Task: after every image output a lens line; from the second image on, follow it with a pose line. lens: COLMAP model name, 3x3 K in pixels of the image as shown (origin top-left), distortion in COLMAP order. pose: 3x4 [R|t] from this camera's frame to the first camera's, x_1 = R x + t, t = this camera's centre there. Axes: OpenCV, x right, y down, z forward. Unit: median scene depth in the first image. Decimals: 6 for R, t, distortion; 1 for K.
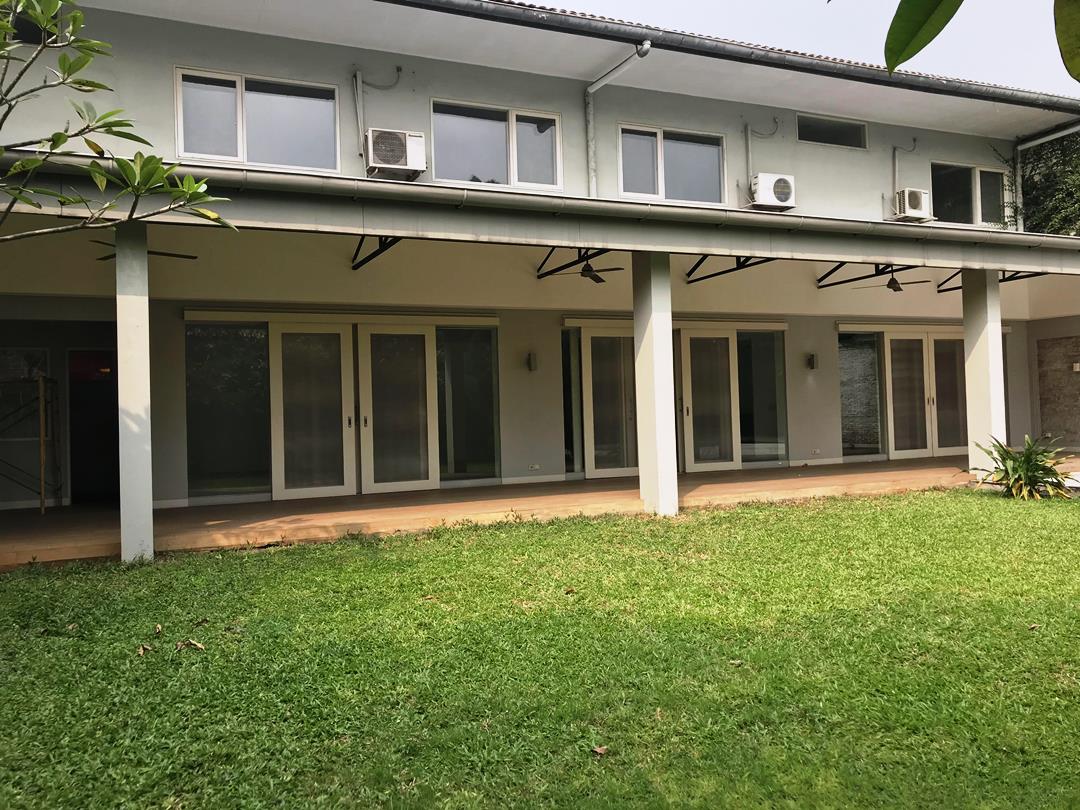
lens RADIAL K [[881.8, 0, 538.1], [0, 881.8, 401.7], [0, 0, 1]] dist [0.026082, -0.012539]
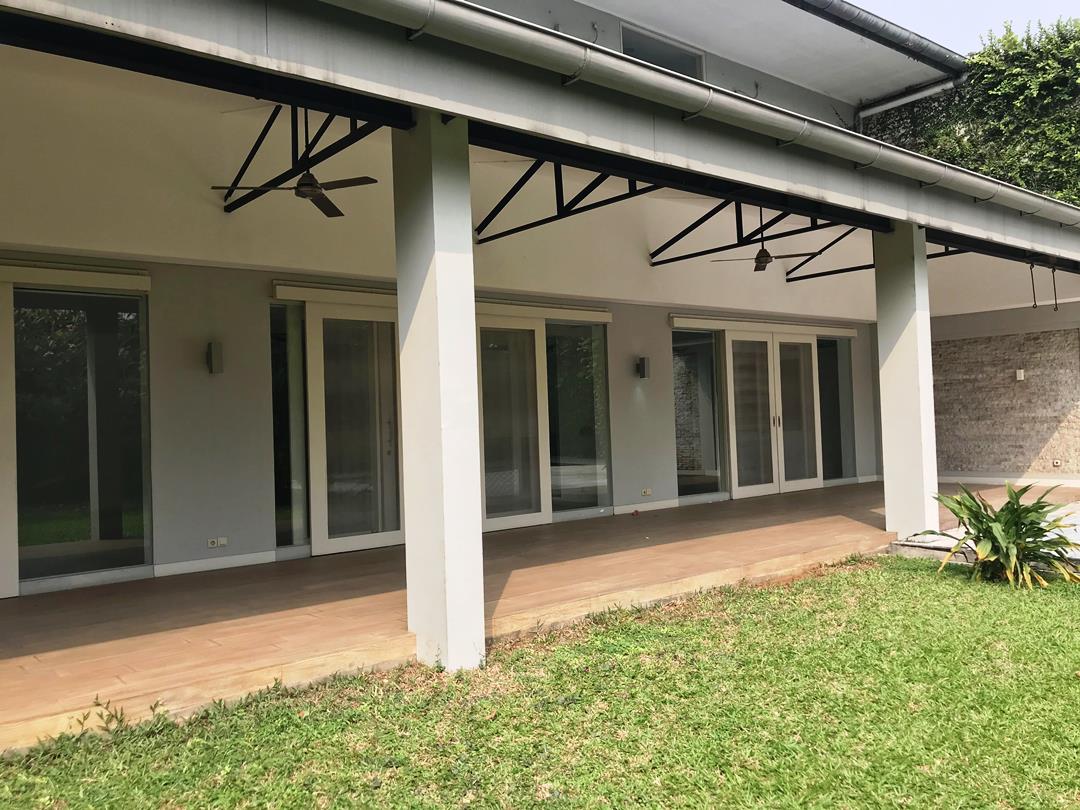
lens RADIAL K [[881.8, 0, 531.1], [0, 881.8, 403.0], [0, 0, 1]] dist [0.026082, -0.012539]
pose [[0.965264, 0.004497, 0.261239, 0.039077], [-0.001355, 0.999925, -0.012206, -0.008596], [-0.261275, 0.011428, 0.965197, 0.373178]]
